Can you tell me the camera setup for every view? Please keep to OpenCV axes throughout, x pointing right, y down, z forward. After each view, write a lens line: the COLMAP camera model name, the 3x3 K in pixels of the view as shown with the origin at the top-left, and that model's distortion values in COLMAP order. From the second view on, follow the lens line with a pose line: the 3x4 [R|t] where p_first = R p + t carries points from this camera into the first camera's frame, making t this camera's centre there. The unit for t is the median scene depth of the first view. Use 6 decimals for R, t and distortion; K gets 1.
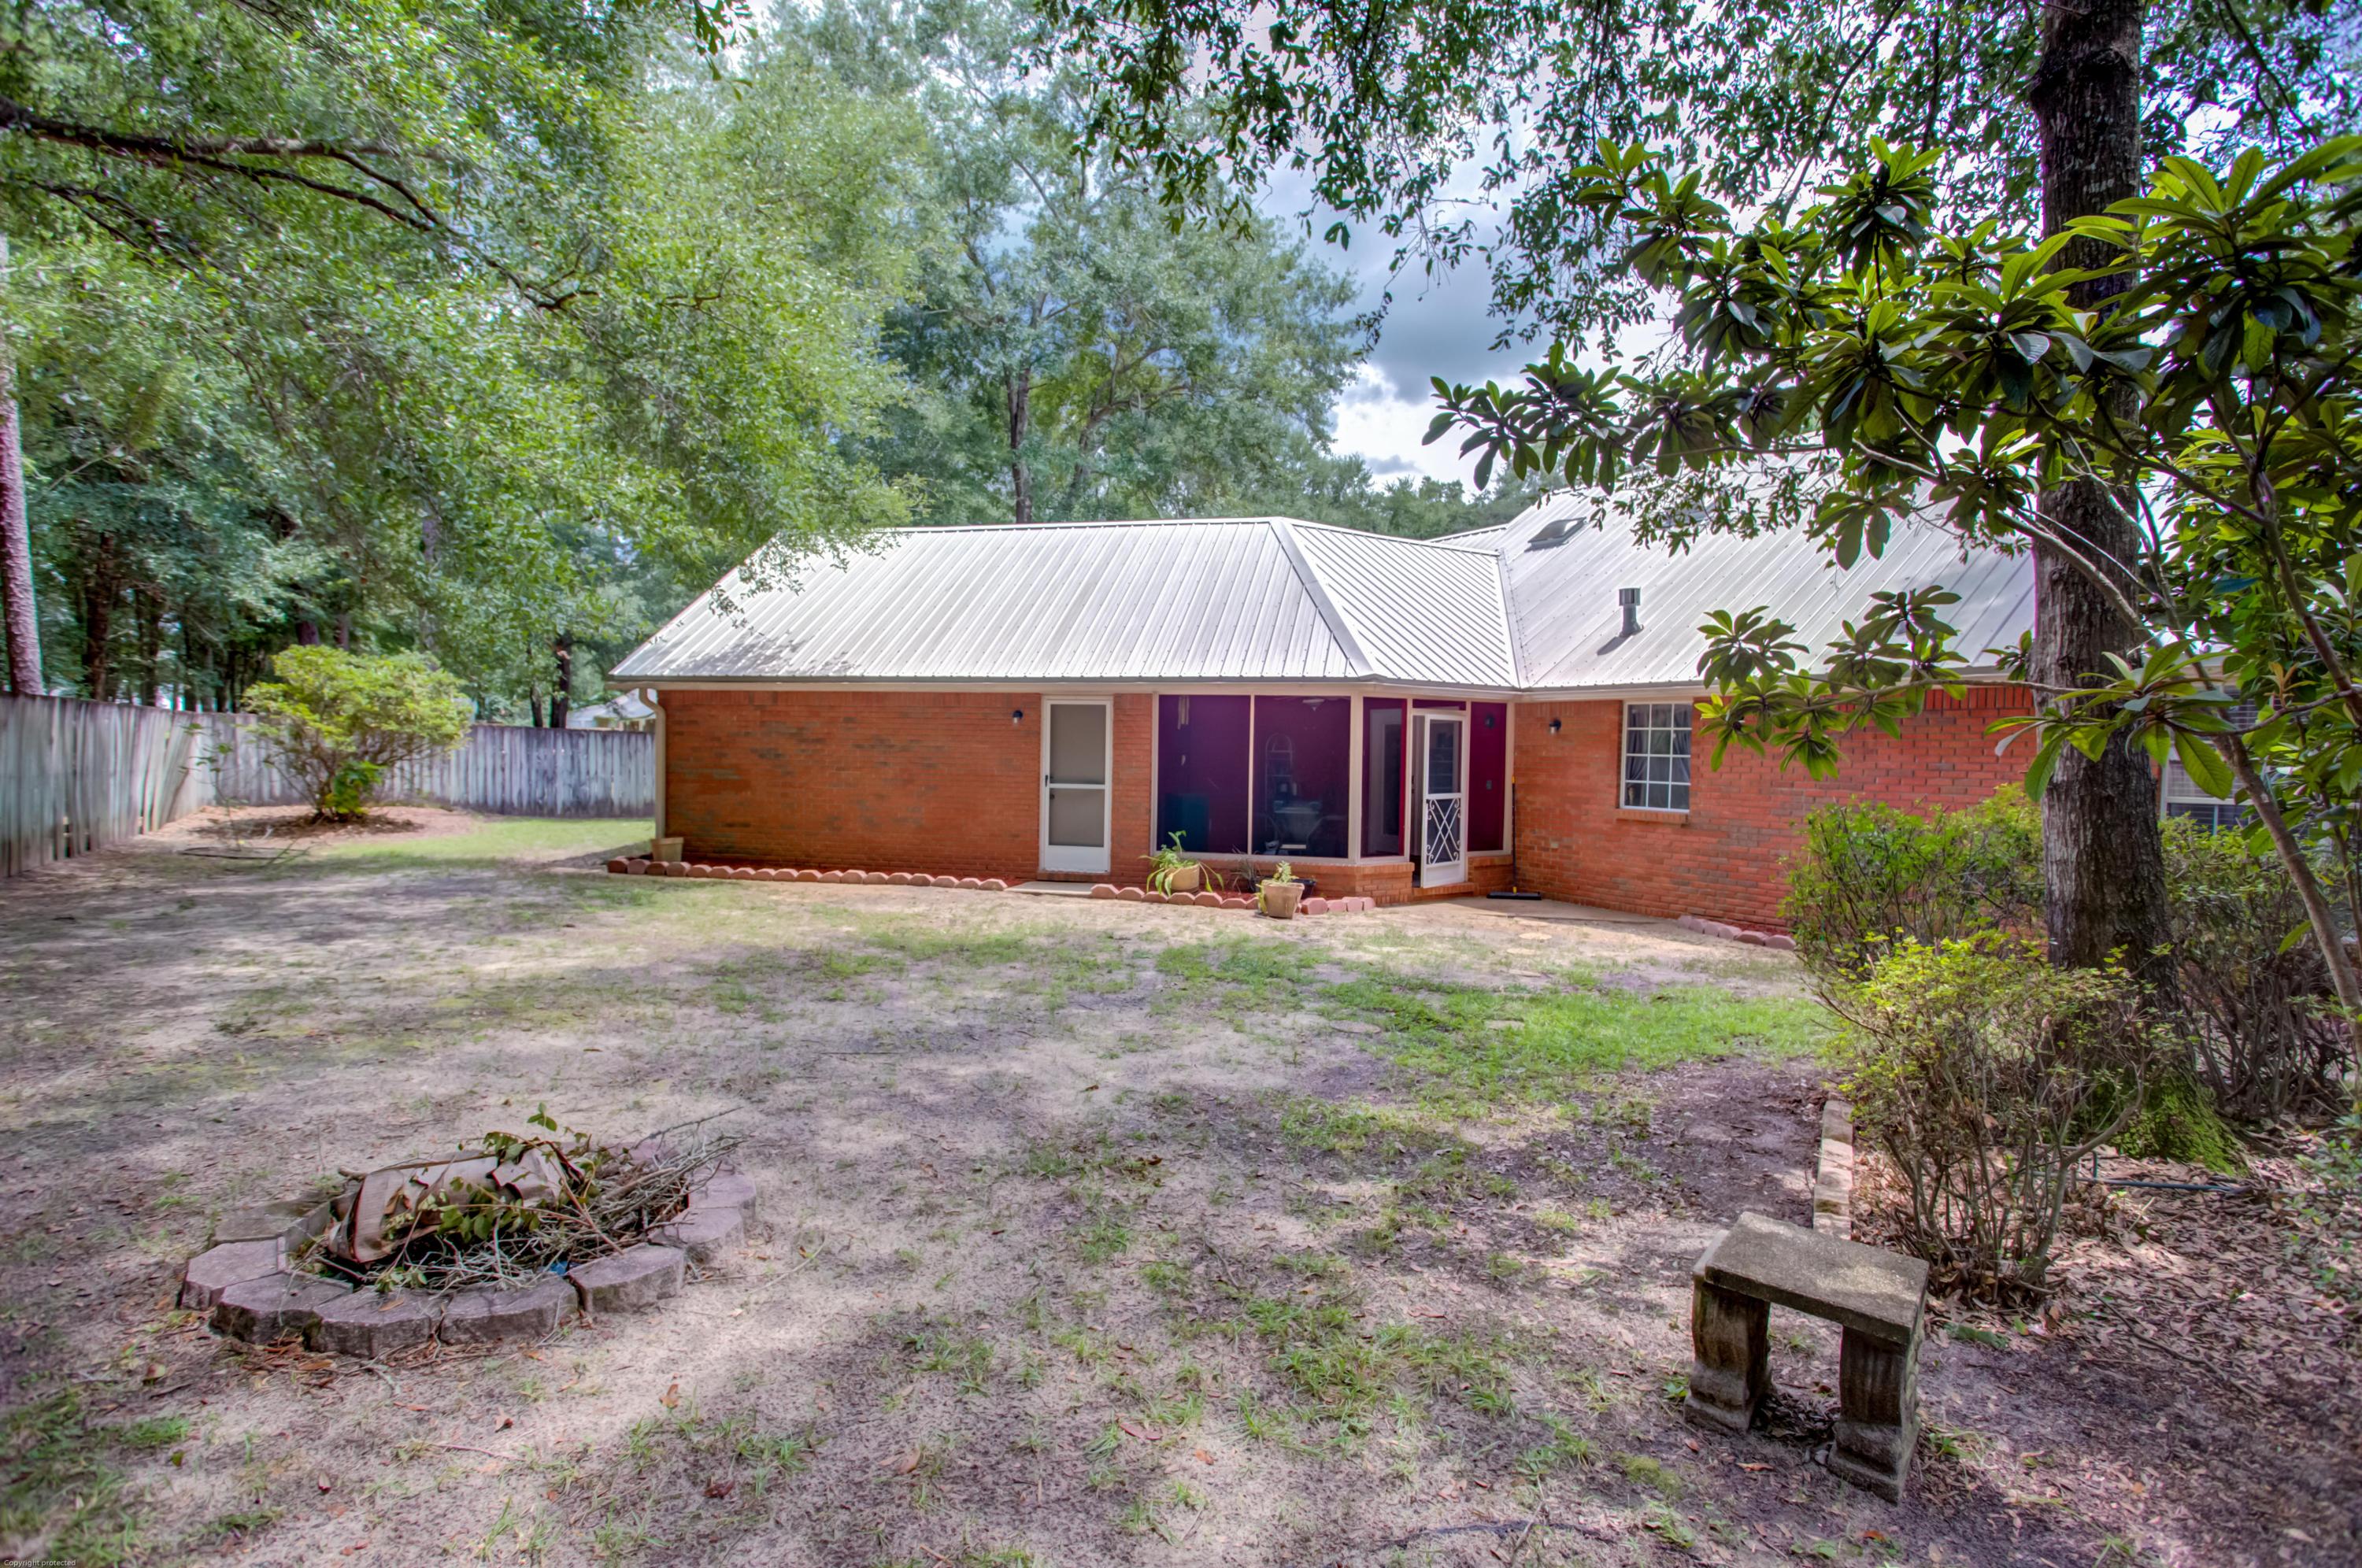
lens RADIAL K [[1153.3, 0, 1181.0], [0, 1153.3, 784.0], [0, 0, 1]] dist [0.000716, 0.000212]
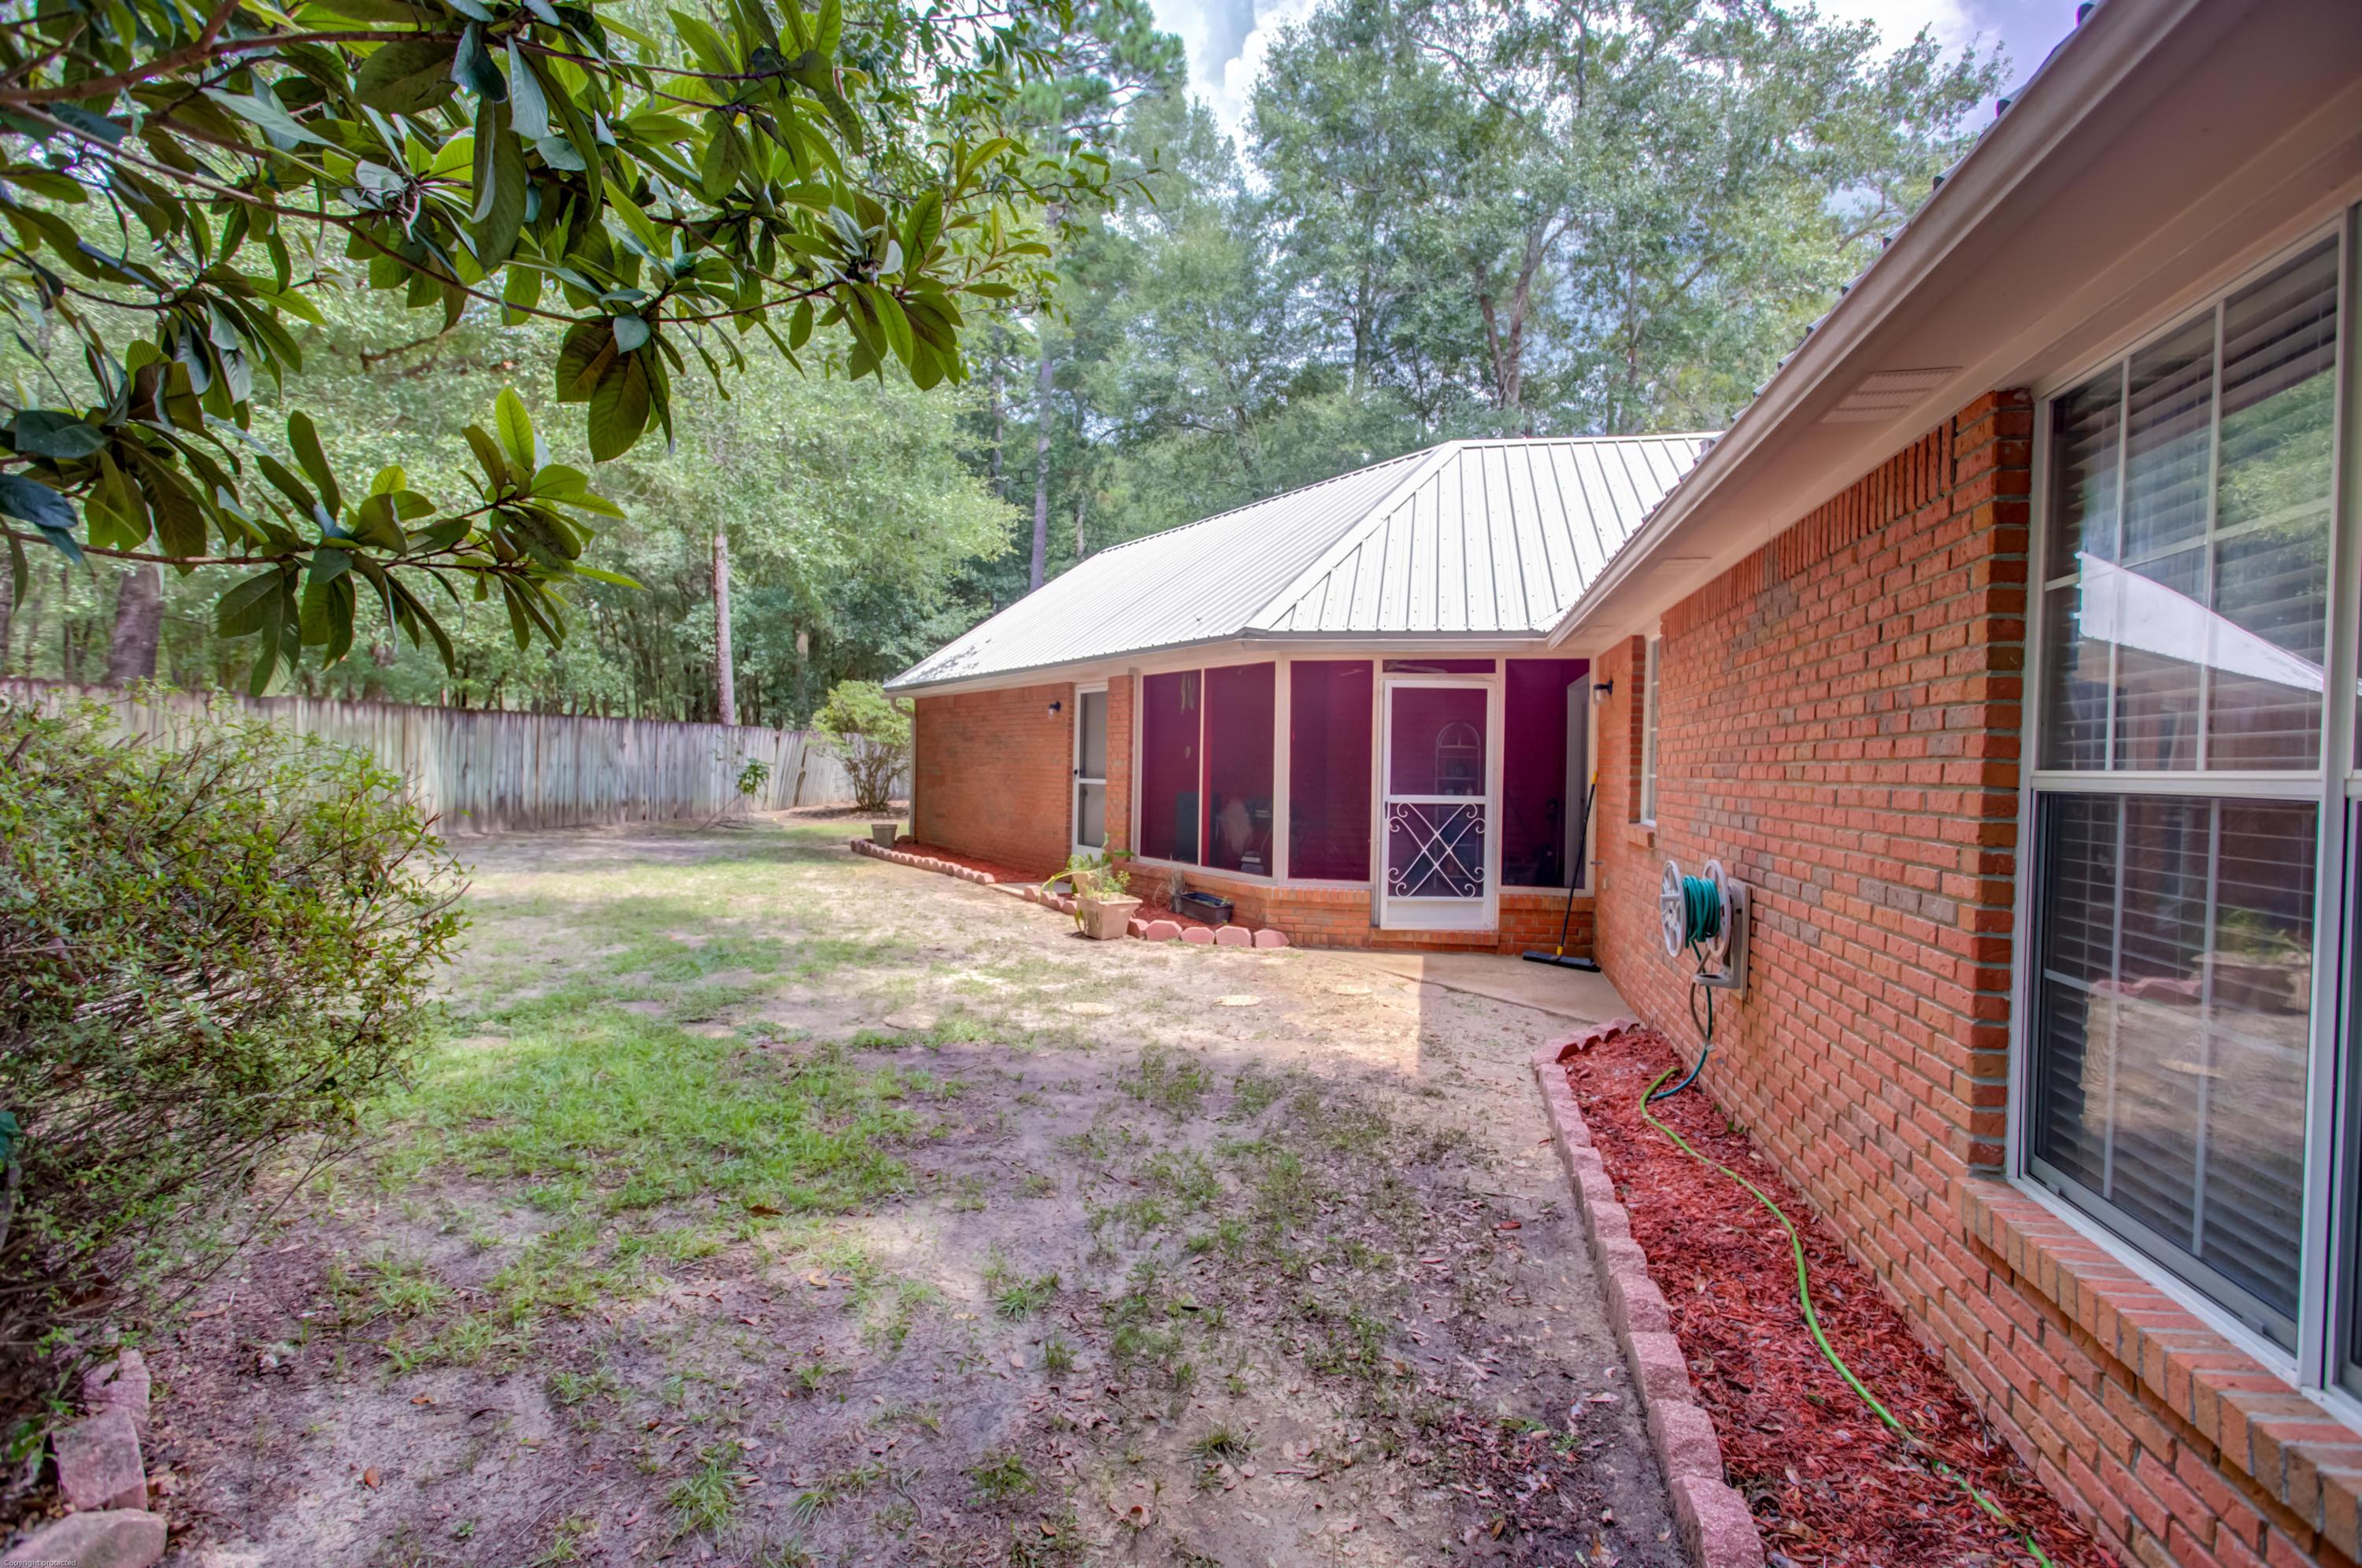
lens RADIAL K [[1153.3, 0, 1181.0], [0, 1153.3, 784.0], [0, 0, 1]] dist [0.000716, 0.000212]
pose [[0.696418, 0.004200, -0.717624, 0.620106], [-0.025757, 0.999485, -0.019145, 0.019337], [0.717174, 0.031817, 0.696167, 0.412504]]
